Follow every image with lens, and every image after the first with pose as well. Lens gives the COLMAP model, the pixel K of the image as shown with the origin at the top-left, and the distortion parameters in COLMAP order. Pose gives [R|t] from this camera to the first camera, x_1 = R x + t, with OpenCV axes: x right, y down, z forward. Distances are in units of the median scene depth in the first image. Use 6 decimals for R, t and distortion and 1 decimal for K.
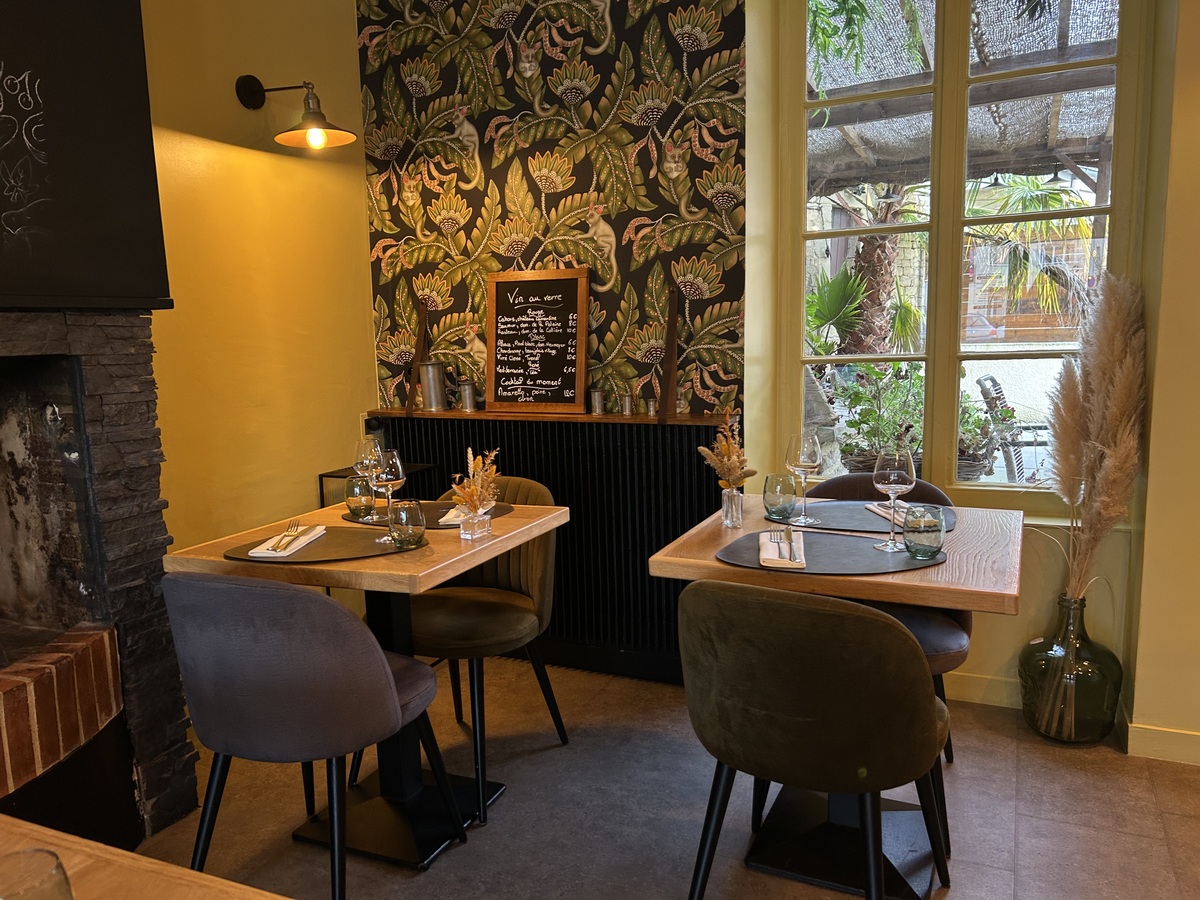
lens RADIAL K [[909.7, 0, 593.5], [0, 909.7, 456.9], [0, 0, 1]] dist [0.071526, -0.118849]
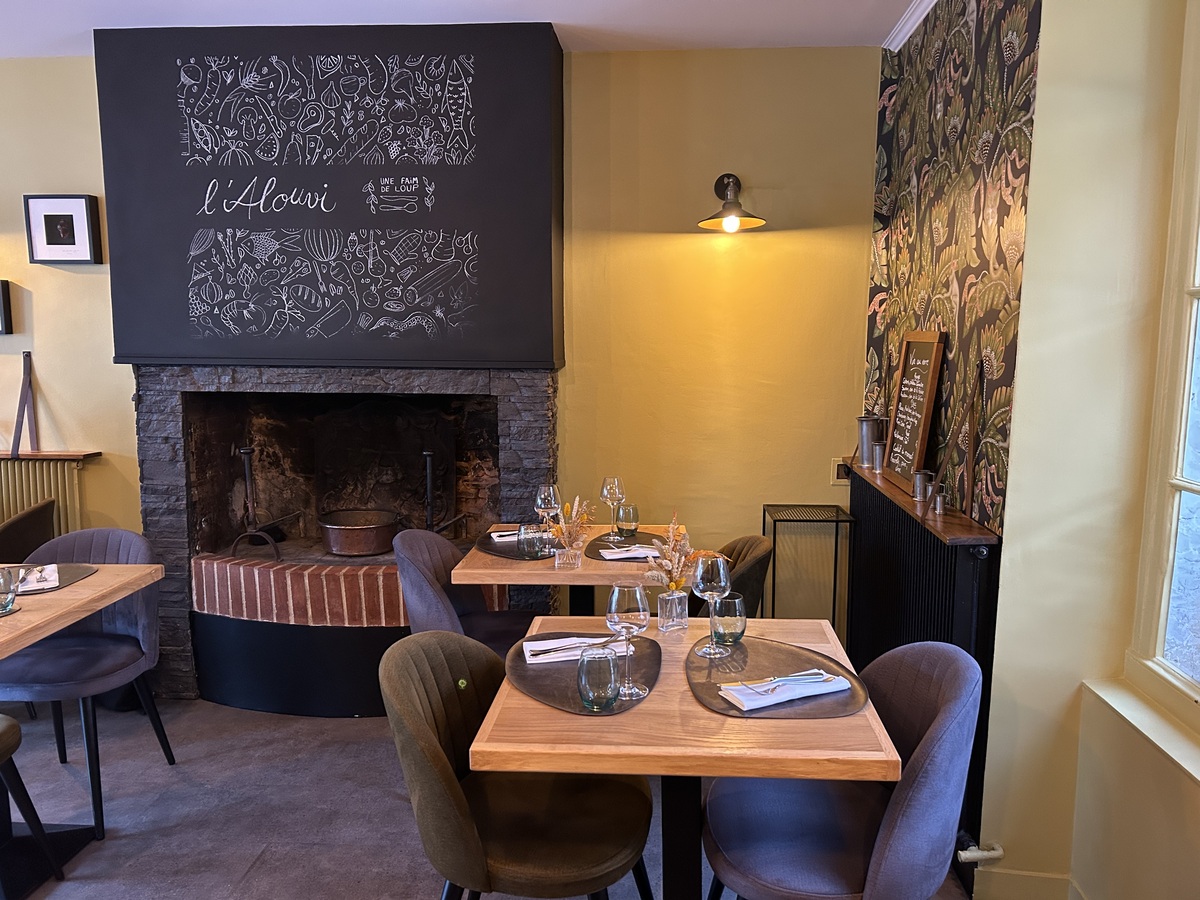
lens RADIAL K [[909.7, 0, 593.5], [0, 909.7, 456.9], [0, 0, 1]] dist [0.071526, -0.118849]
pose [[0.337889, 0.154862, -0.928358, 0.689401], [-0.140432, 0.983624, 0.112969, -0.139749], [0.930650, 0.092201, 0.354104, 0.388593]]
